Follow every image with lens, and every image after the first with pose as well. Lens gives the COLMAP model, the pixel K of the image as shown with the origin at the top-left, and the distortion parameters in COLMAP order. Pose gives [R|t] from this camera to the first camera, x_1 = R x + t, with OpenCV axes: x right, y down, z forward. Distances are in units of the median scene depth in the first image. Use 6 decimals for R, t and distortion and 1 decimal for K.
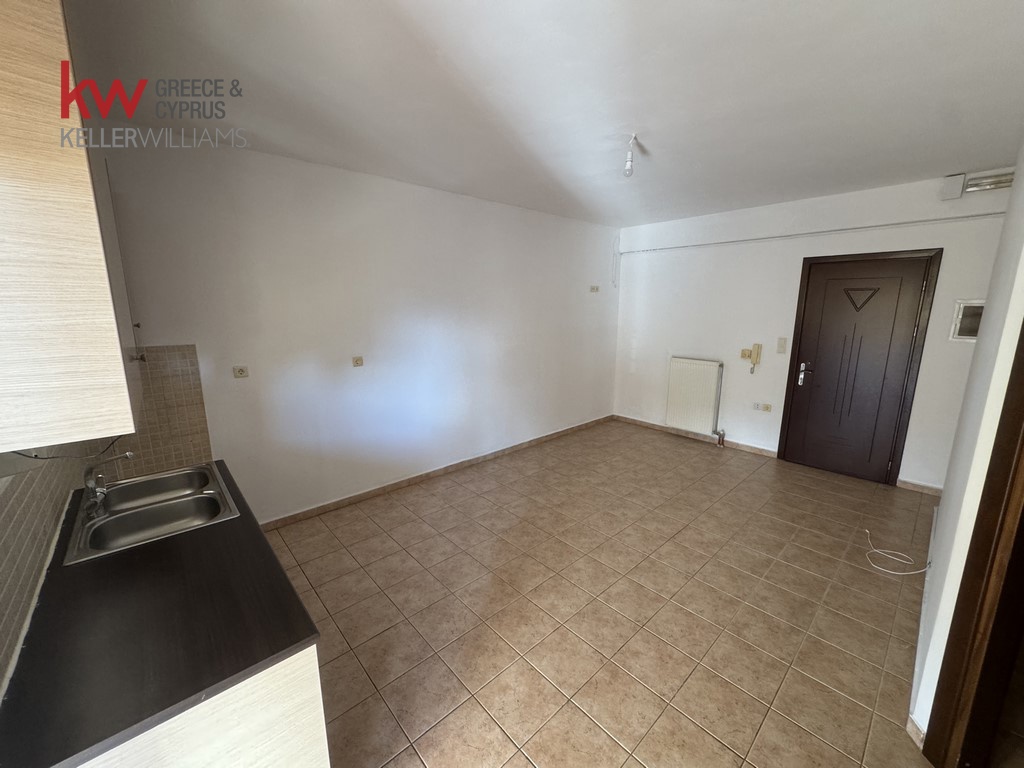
lens RADIAL K [[406.7, 0, 510.8], [0, 406.7, 383.8], [0, 0, 1]] dist [-0.000323, 0.000007]
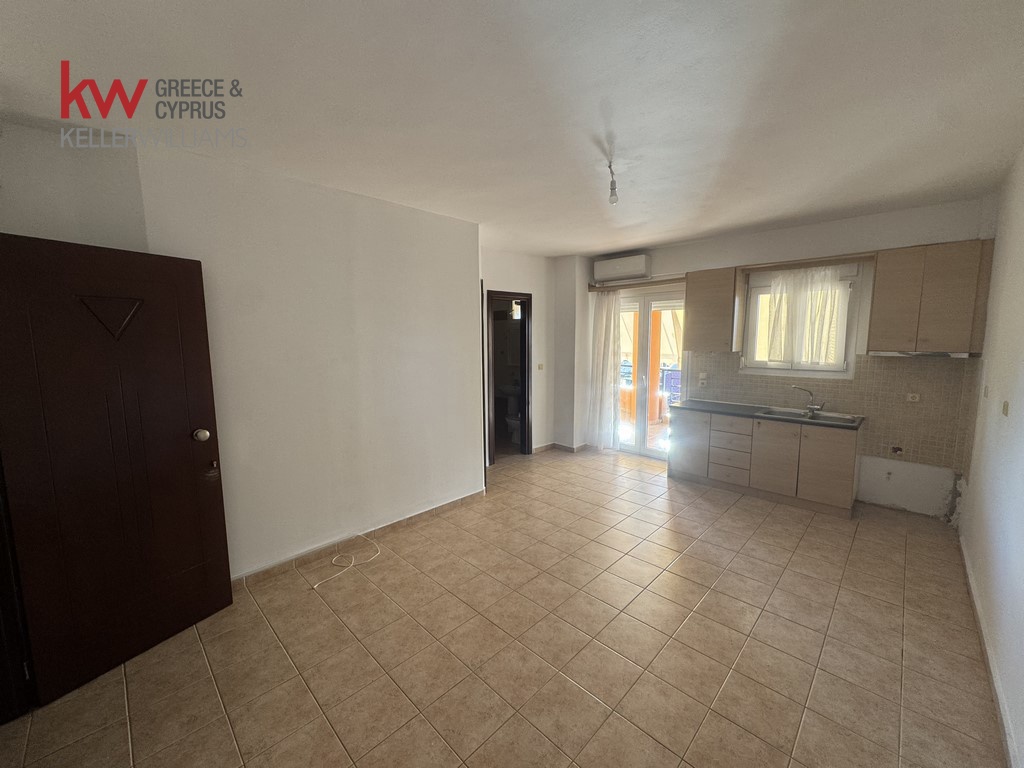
lens RADIAL K [[406.7, 0, 510.8], [0, 406.7, 383.8], [0, 0, 1]] dist [-0.000323, 0.000007]
pose [[-0.998439, 0.013762, -0.054126, 0.417463], [-0.003409, 0.952336, 0.305032, -0.265992], [0.055744, 0.304740, -0.950803, 1.435449]]
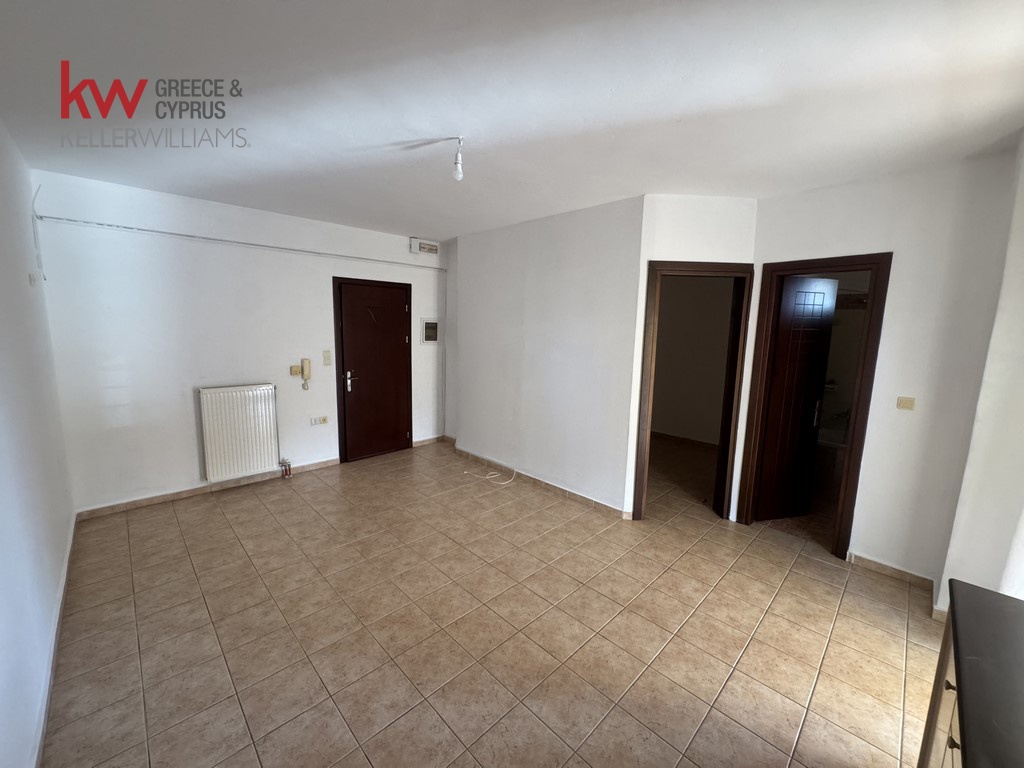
lens RADIAL K [[406.7, 0, 510.8], [0, 406.7, 383.8], [0, 0, 1]] dist [-0.000323, 0.000007]
pose [[-0.036280, -0.143608, 0.988969, -0.467720], [0.171055, 0.974124, 0.147727, -0.122577], [-0.984593, 0.174528, -0.010777, 0.663321]]
